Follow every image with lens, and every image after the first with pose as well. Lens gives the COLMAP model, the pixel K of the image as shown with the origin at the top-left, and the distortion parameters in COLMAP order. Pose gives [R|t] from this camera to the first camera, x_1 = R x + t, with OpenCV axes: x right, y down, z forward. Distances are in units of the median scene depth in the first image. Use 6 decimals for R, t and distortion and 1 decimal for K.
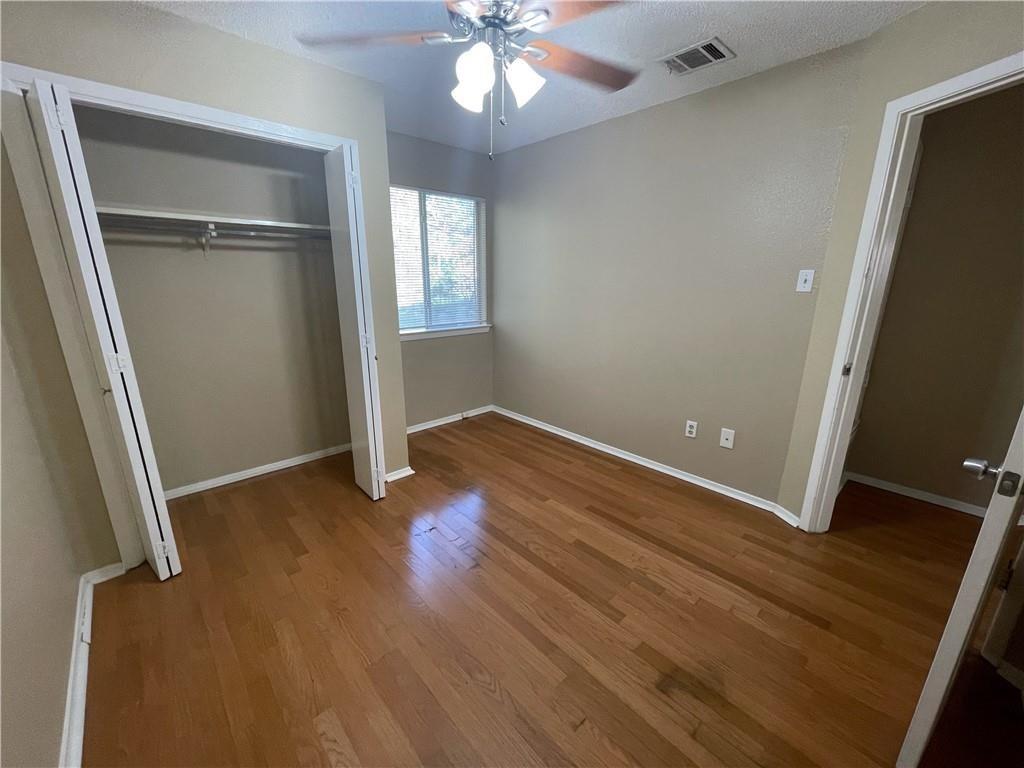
lens RADIAL K [[414.1, 0, 509.6], [0, 414.1, 383.0], [0, 0, 1]] dist [-0.006225, 0.001010]
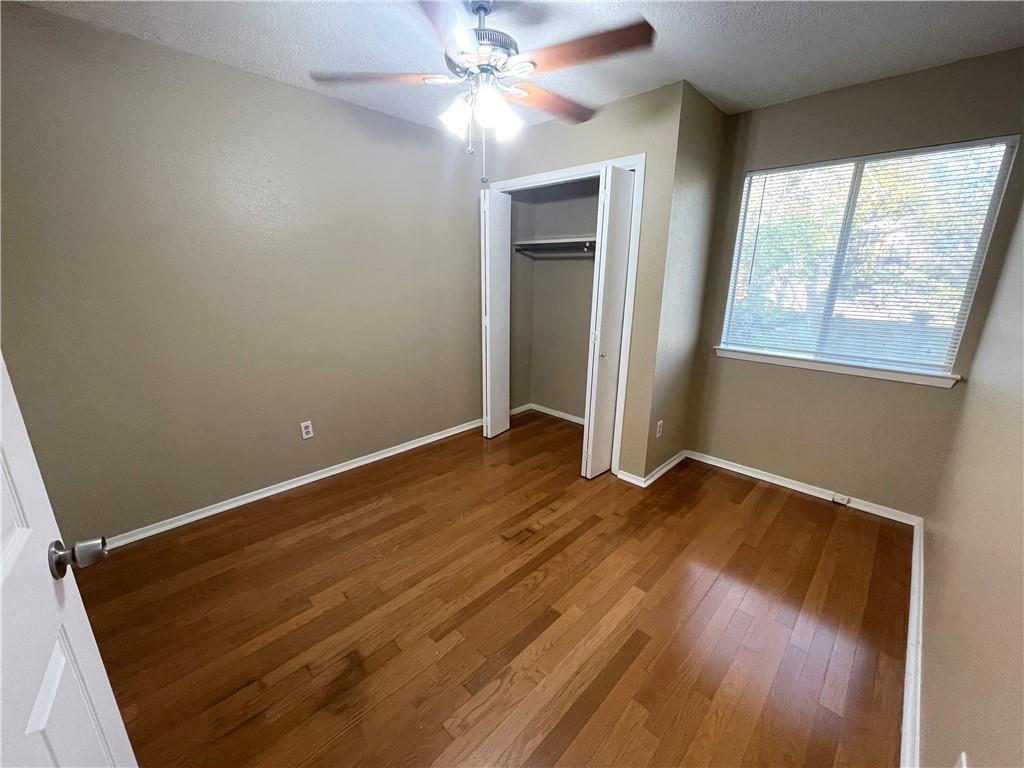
lens RADIAL K [[414.1, 0, 507.7], [0, 414.1, 385.5], [0, 0, 1]] dist [-0.006225, 0.001010]
pose [[0.048752, 0.260471, -0.964250, 0.807344], [-0.259282, 0.935603, 0.239623, -0.196397], [0.964570, 0.238331, 0.113148, 0.703845]]
